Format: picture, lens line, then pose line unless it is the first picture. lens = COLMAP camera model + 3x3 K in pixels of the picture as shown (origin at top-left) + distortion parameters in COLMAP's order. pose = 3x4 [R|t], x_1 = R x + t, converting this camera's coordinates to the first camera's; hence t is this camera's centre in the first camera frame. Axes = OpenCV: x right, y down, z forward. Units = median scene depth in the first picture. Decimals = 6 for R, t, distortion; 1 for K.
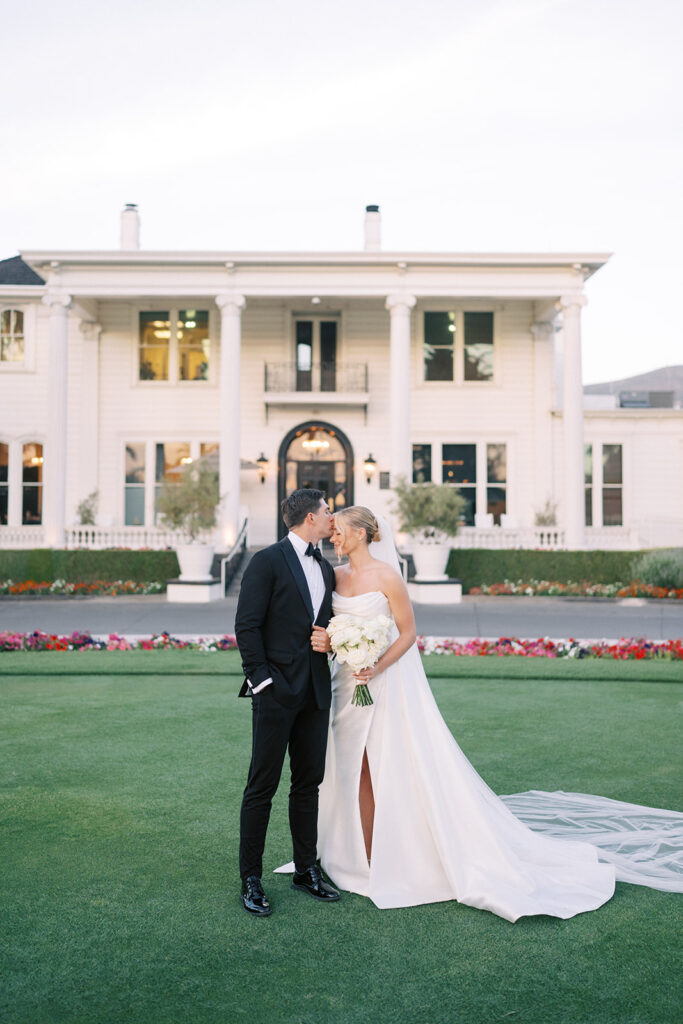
lens RADIAL K [[1061.5, 0, 341.5], [0, 1061.5, 512.0], [0, 0, 1]] dist [0.125159, 0.001590]
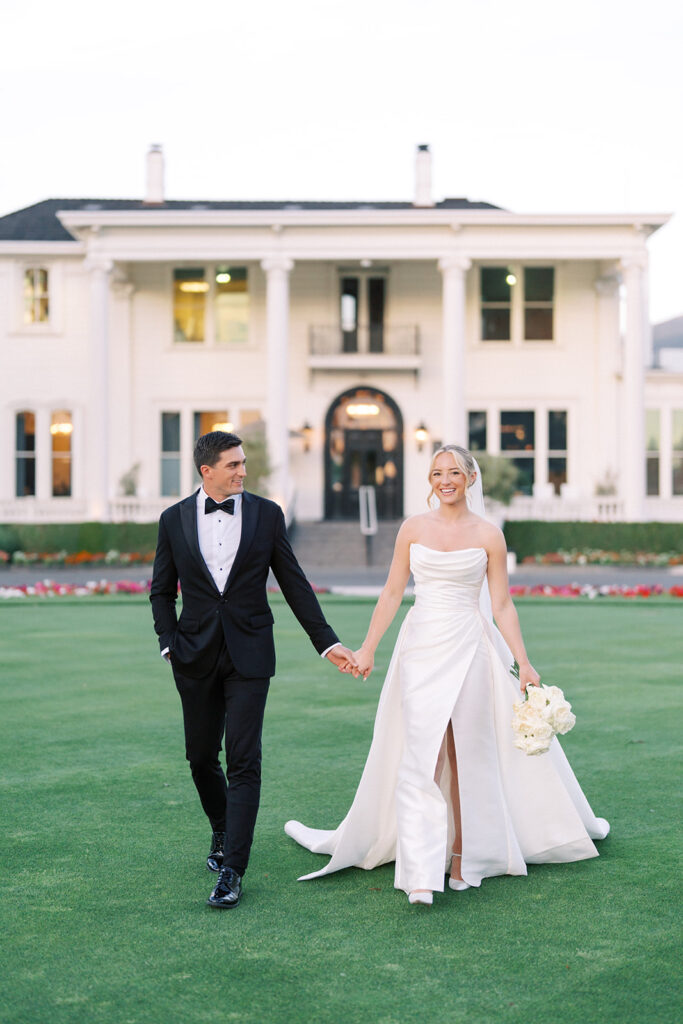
lens RADIAL K [[1419.8, 0, 347.0], [0, 1419.8, 495.1], [0, 0, 1]] dist [-0.032285, 0.046040]
pose [[0.999822, -0.002433, -0.018722, -0.015809], [0.002555, 0.999976, 0.006493, 0.002347], [0.018706, -0.006540, 0.999804, -0.252459]]
